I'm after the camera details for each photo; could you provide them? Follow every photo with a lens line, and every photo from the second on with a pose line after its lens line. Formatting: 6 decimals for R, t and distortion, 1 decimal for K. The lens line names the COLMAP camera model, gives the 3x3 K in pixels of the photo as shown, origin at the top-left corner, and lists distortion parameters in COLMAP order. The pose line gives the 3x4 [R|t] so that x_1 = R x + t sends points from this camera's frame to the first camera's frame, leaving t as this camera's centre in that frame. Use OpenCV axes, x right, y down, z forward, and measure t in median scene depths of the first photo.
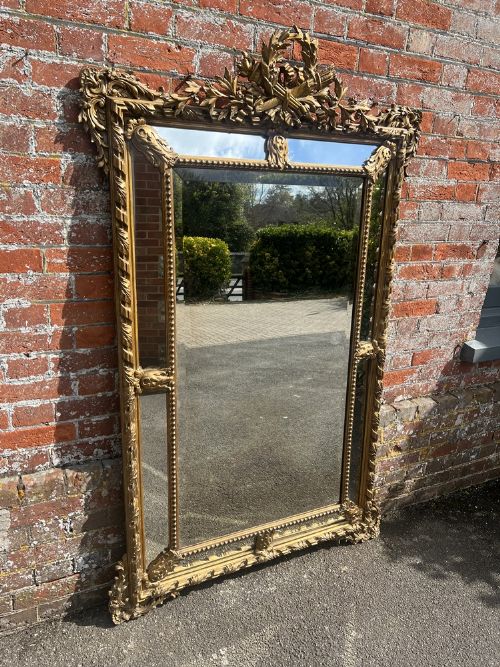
lens RADIAL K [[512.0, 0, 246.8], [0, 512.0, 331.6], [0, 0, 1]] dist [0.029349, -0.044329]
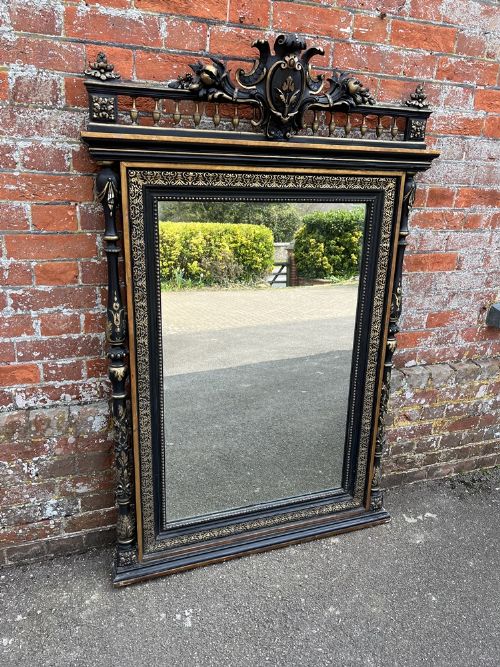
lens RADIAL K [[512.0, 0, 246.8], [0, 512.0, 331.6], [0, 0, 1]] dist [0.029349, -0.044329]
pose [[0.992567, 0.043713, -0.113574, 0.135413], [-0.037647, 0.997775, 0.055021, 0.043331], [0.115727, -0.050336, 0.992005, 0.088116]]
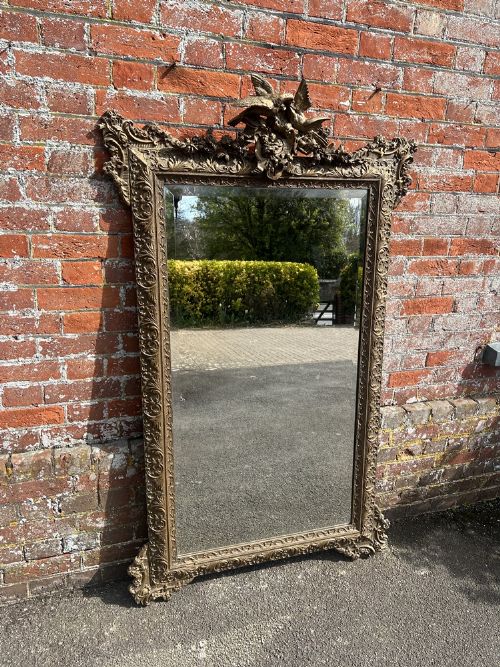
lens RADIAL K [[513.3, 0, 252.9], [0, 513.3, 330.4], [0, 0, 1]] dist [0.026460, -0.040649]
pose [[0.992861, 0.032396, -0.114793, 0.133698], [-0.032561, 0.999470, 0.000437, 0.012073], [0.114746, 0.003303, 0.993389, 0.019091]]
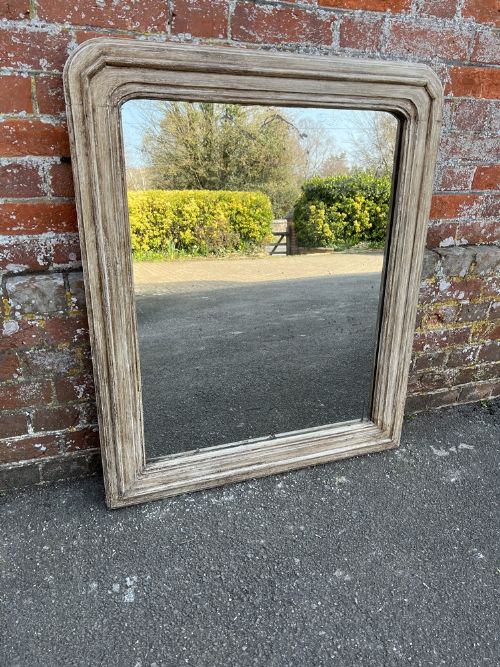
lens RADIAL K [[512.0, 0, 246.8], [0, 512.0, 331.6], [0, 0, 1]] dist [0.029349, -0.044329]
pose [[0.994142, 0.048358, -0.096665, 0.136881], [-0.033875, 0.988673, 0.146213, 0.191219], [0.102640, -0.142082, 0.984519, 0.384535]]
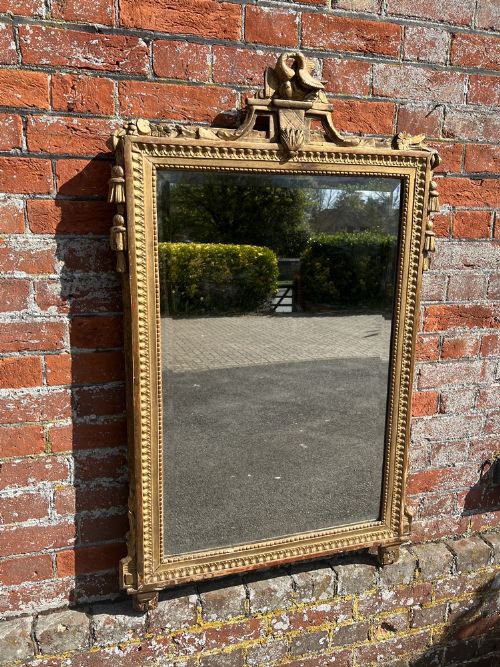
lens RADIAL K [[507.8, 0, 247.4], [0, 507.8, 325.0], [0, 0, 1]] dist [0.026070, -0.037721]
pose [[0.981203, -0.007165, -0.192847, 0.306498], [-0.015940, 0.992887, -0.117992, -0.077783], [0.192321, 0.118848, 0.974109, 0.390221]]
